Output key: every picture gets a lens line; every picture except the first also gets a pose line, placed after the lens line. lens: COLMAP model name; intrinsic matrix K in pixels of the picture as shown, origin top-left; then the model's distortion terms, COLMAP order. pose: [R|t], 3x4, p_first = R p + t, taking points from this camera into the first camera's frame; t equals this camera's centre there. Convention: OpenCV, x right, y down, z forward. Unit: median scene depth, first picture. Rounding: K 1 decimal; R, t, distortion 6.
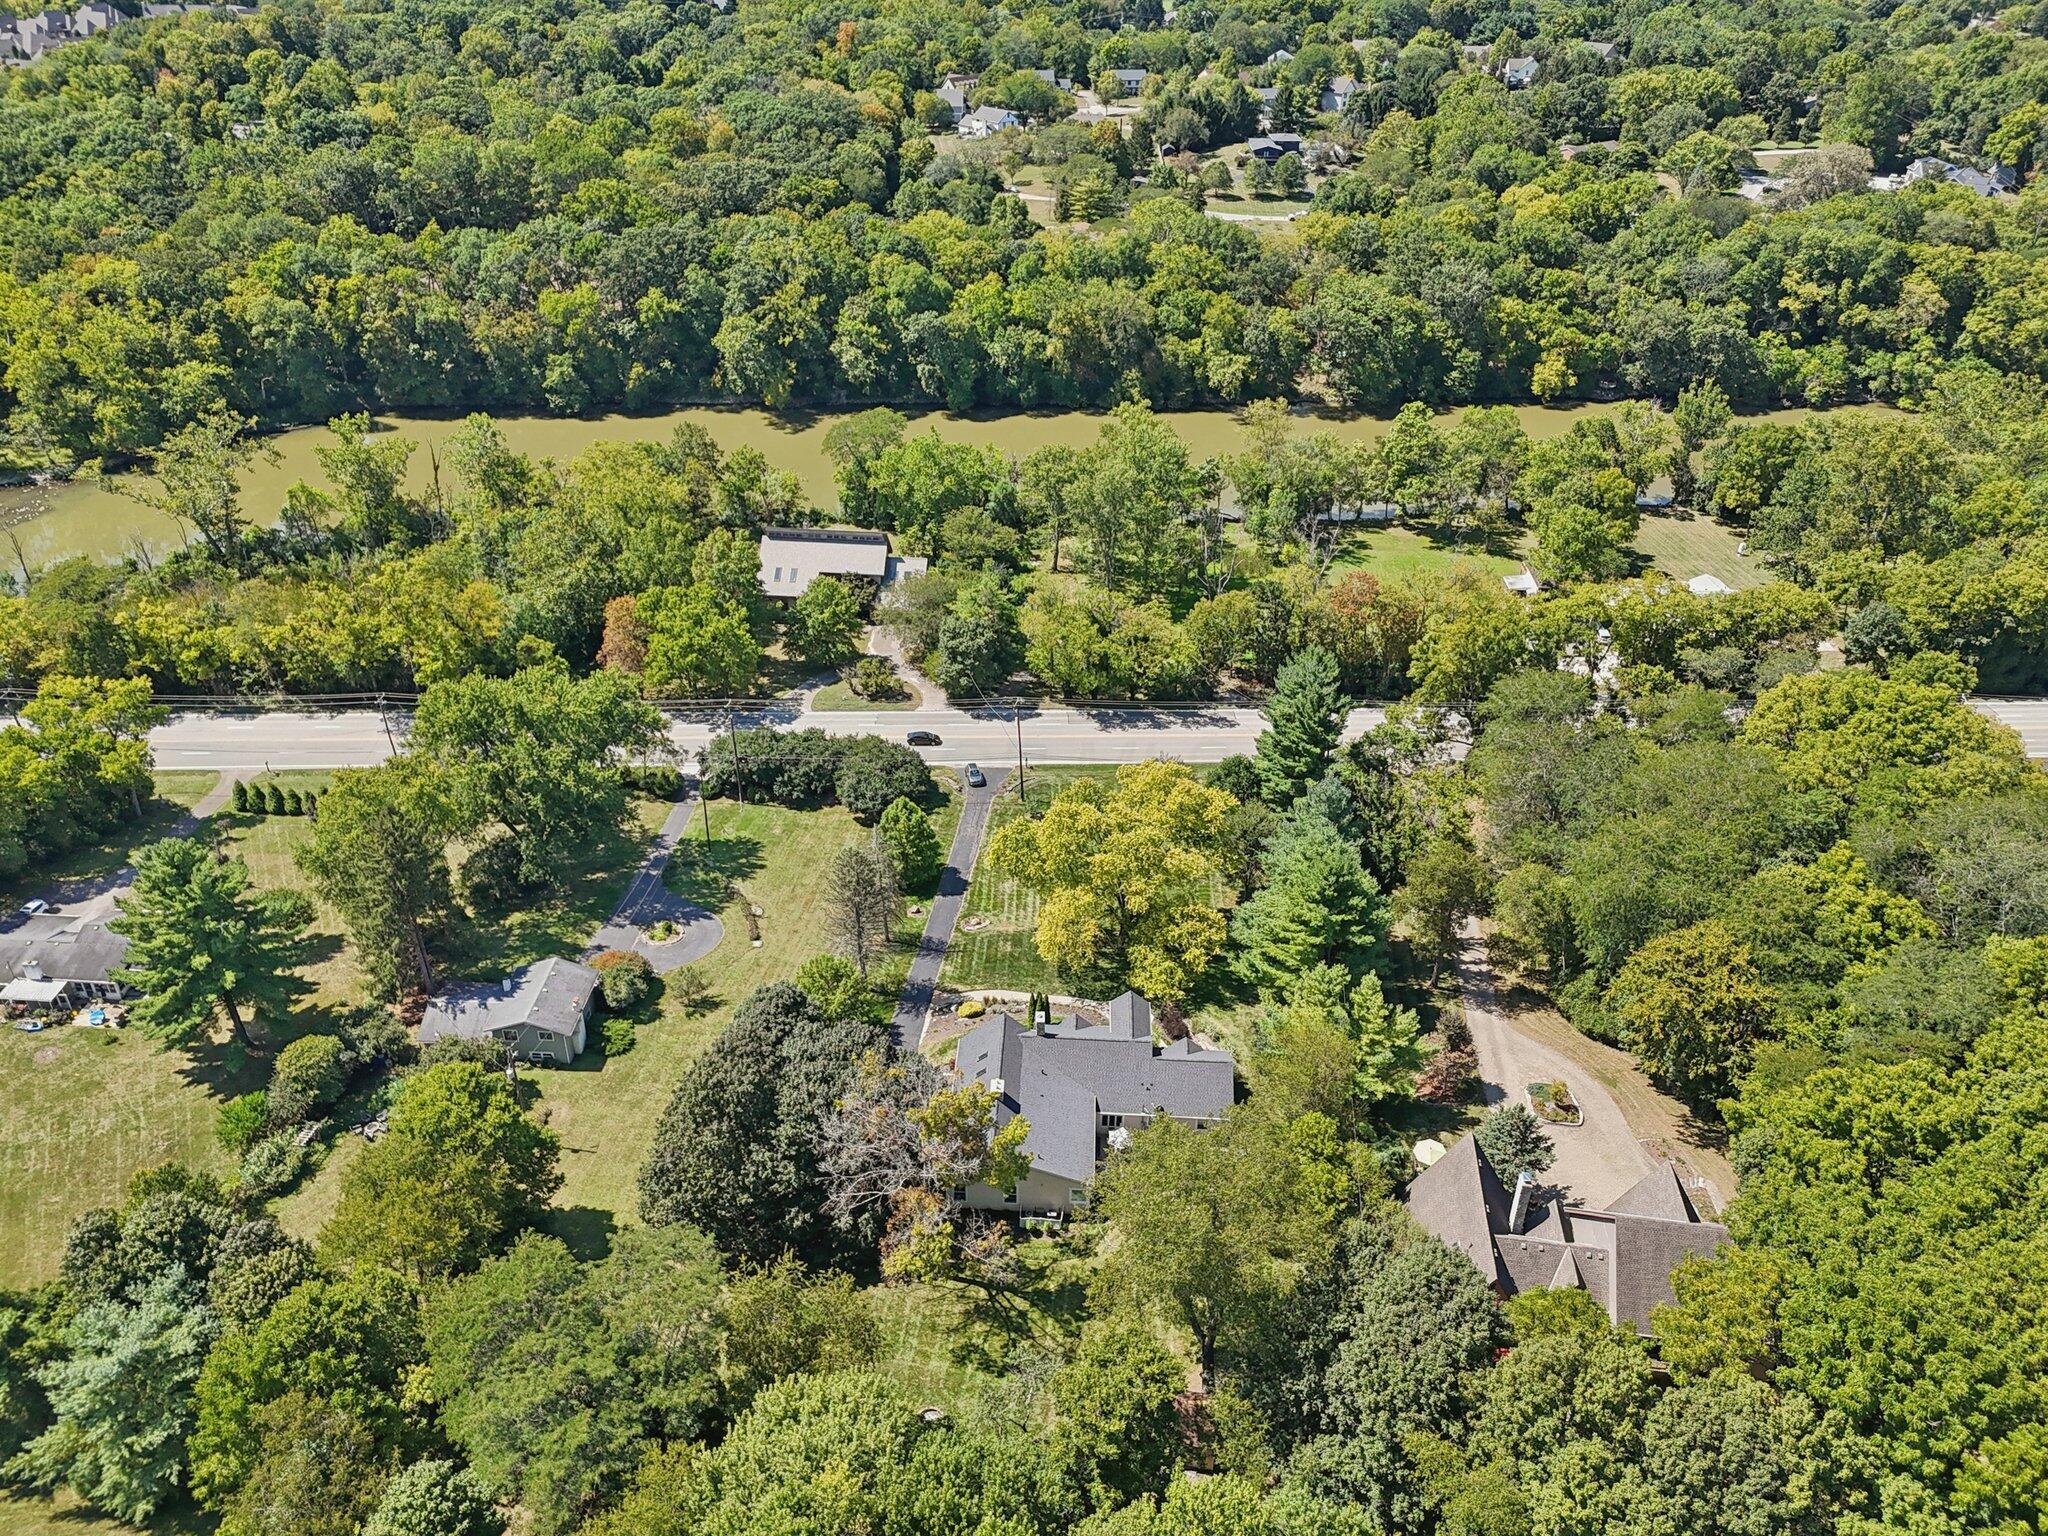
lens RADIAL K [[1497.3, 0, 1024.0], [0, 1497.3, 768.0], [0, 0, 1]] dist [0.090460, -0.106109]
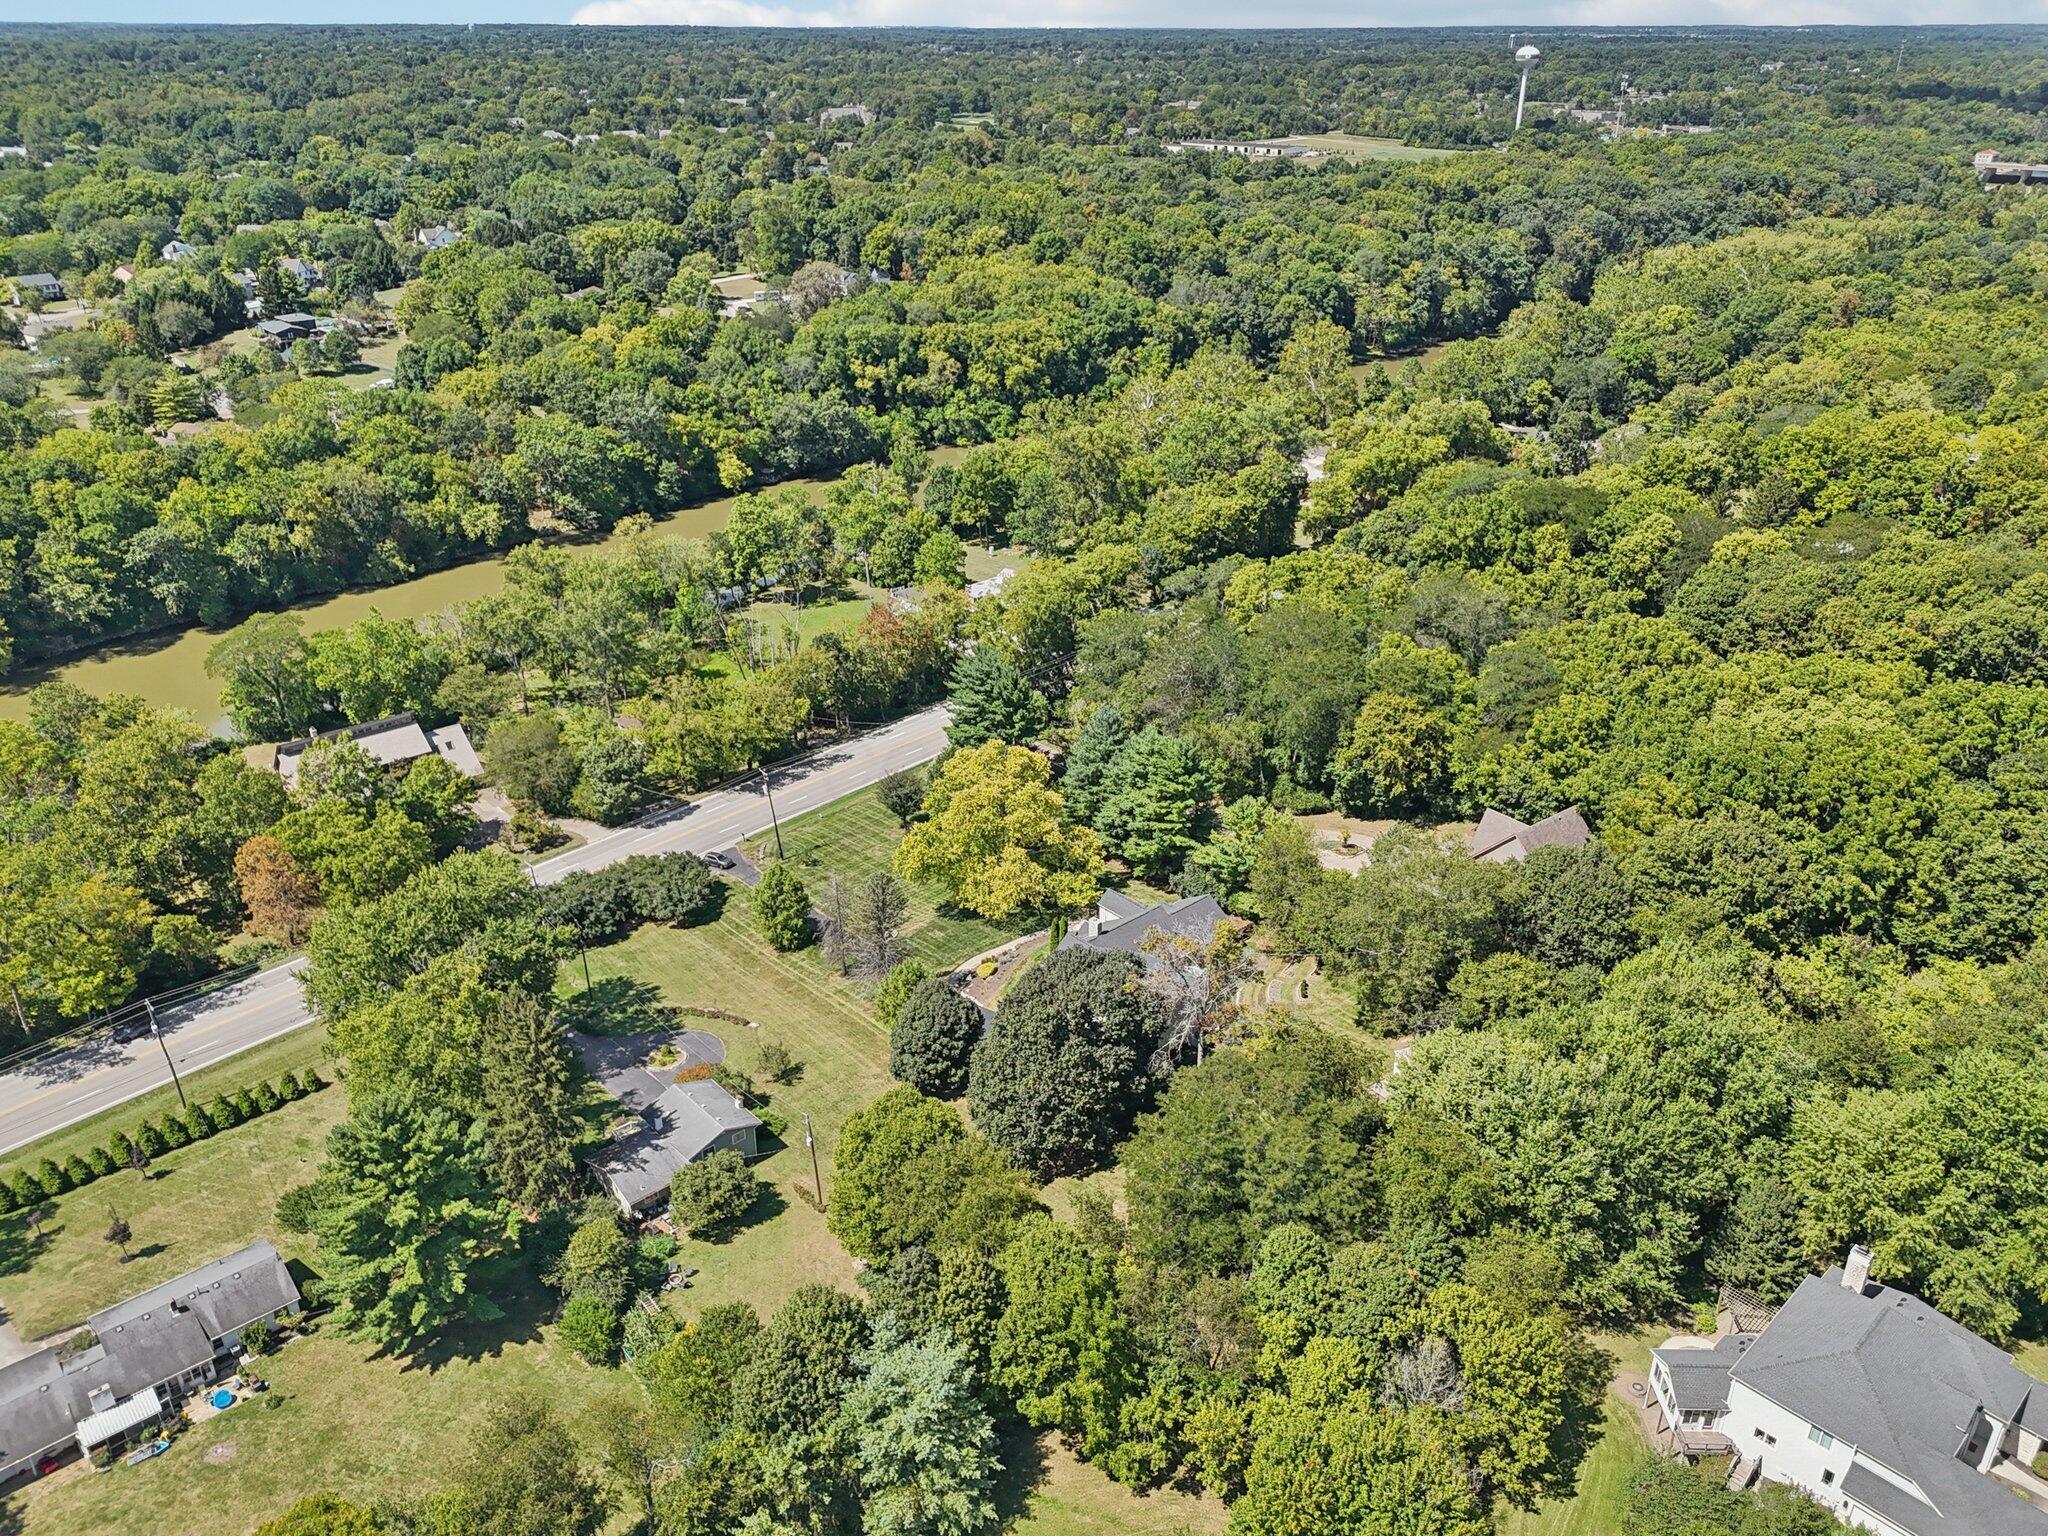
lens RADIAL K [[1467.8, 0, 1022.9], [0, 1467.8, 866.1], [0, 0, 1]] dist [0.003556, 0.004208]
pose [[0.702353, -0.355072, 0.616948, -0.310538], [0.372669, 0.921856, 0.106296, -0.013210], [-0.606480, 0.155260, 0.779793, 0.023387]]
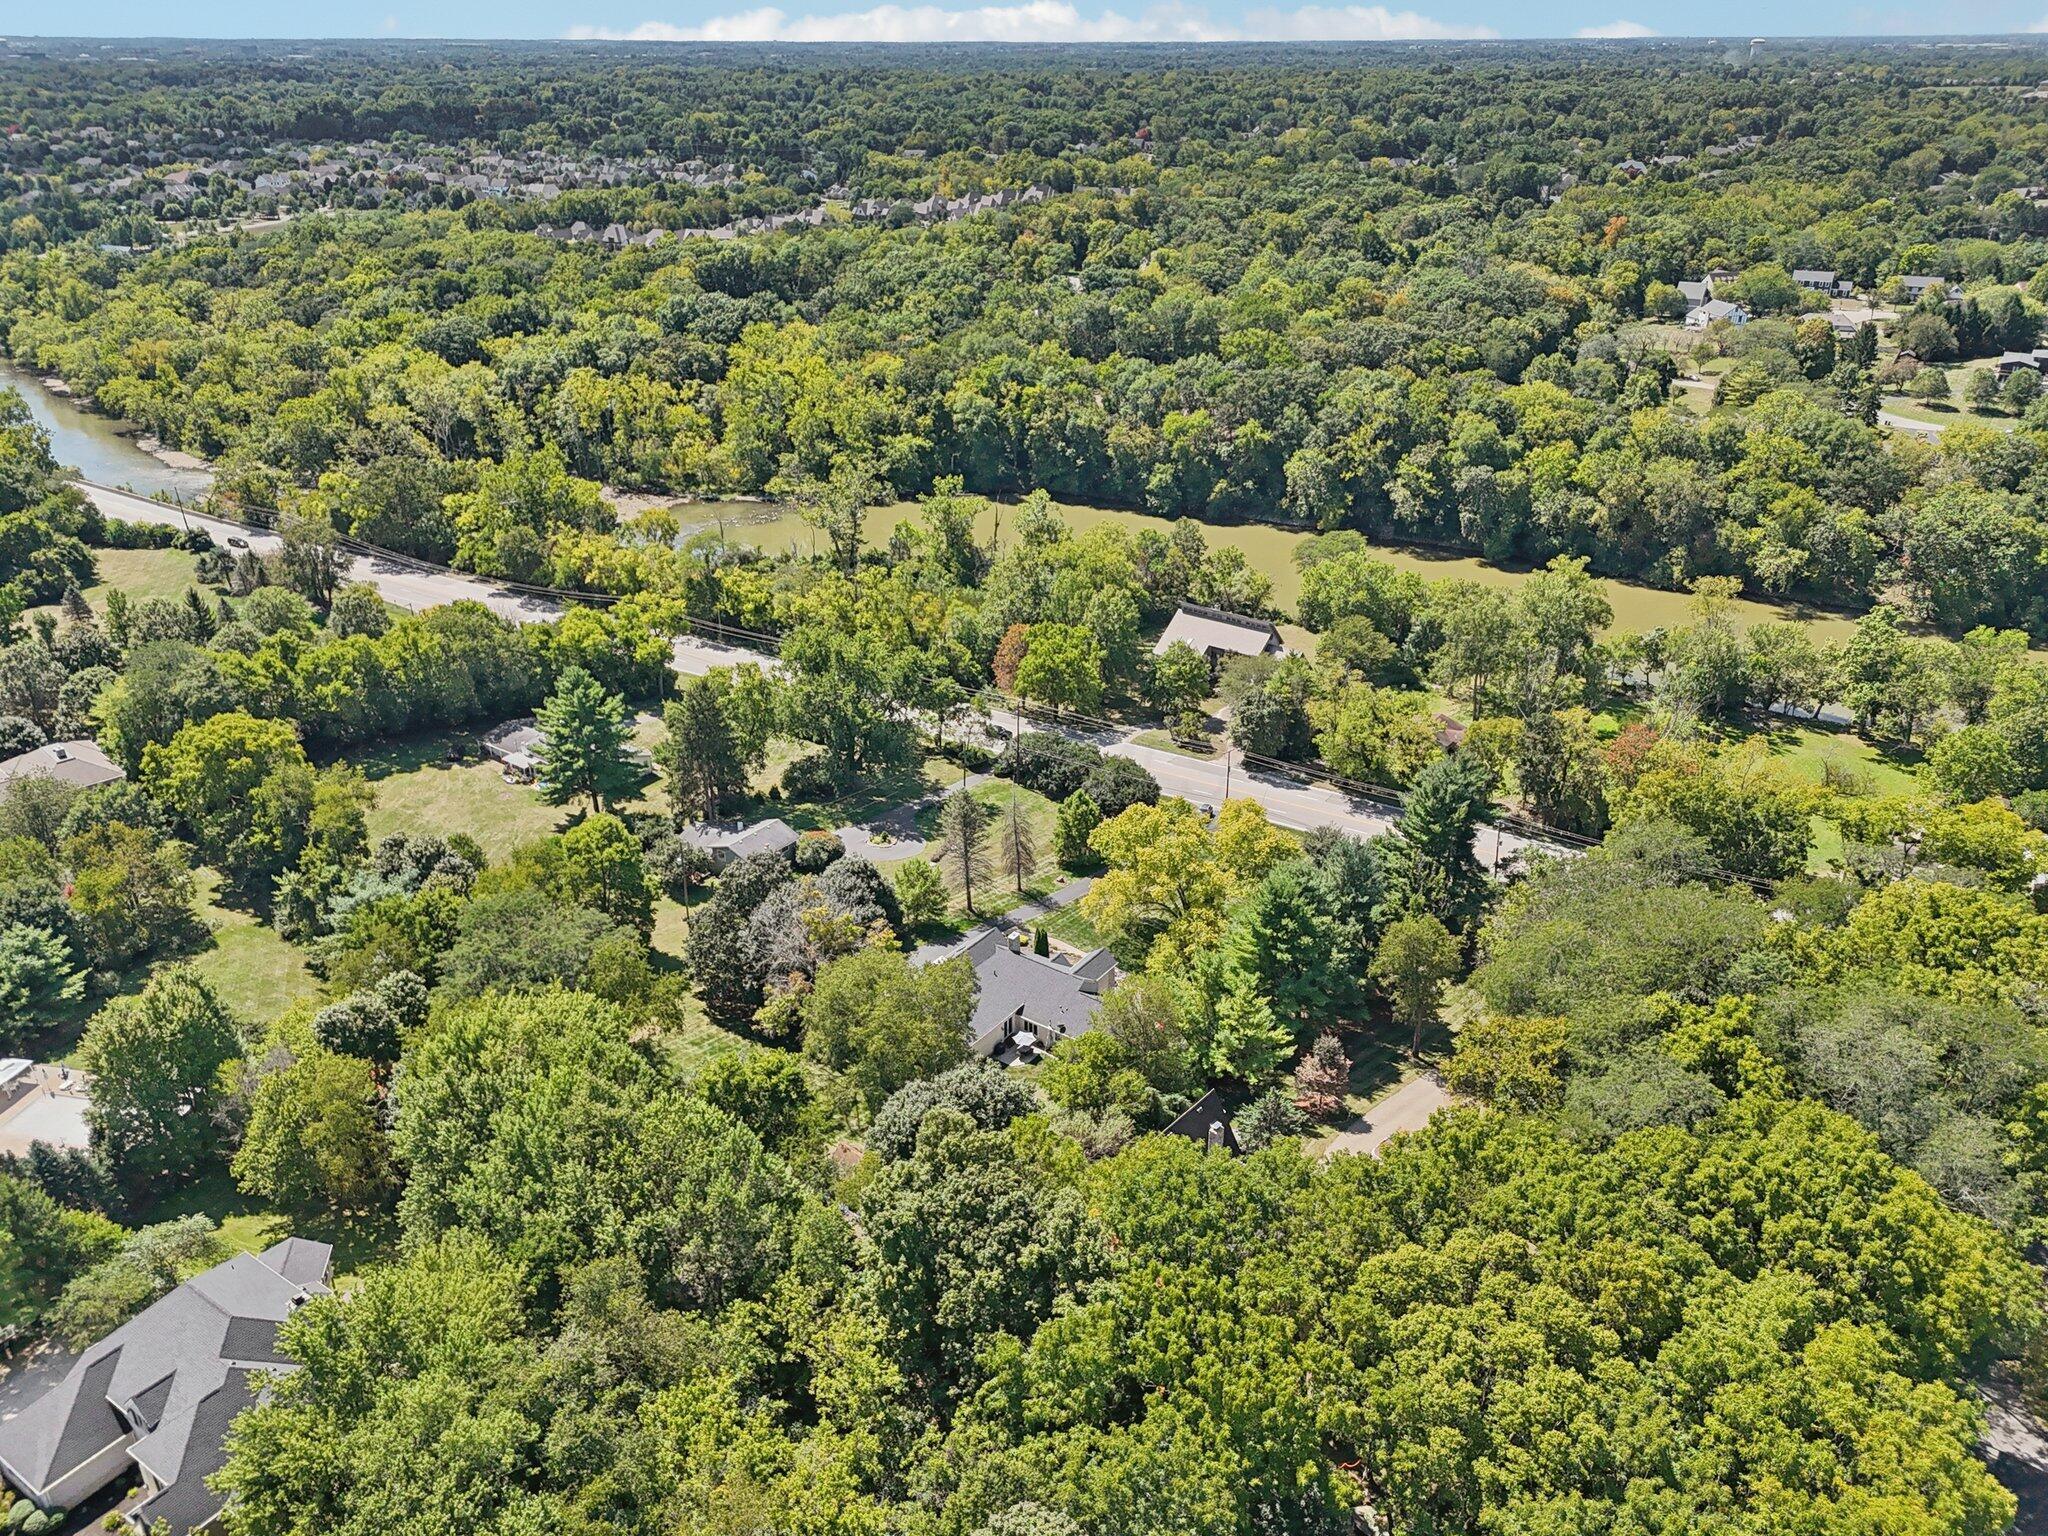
lens RADIAL K [[1497.3, 0, 1024.0], [0, 1497.3, 768.0], [0, 0, 1]] dist [0.090460, -0.106109]
pose [[0.840151, 0.225541, -0.493231, 0.237045], [-0.277862, 0.960008, -0.034314, 0.028189], [0.465767, 0.165879, 0.869221, -0.041673]]
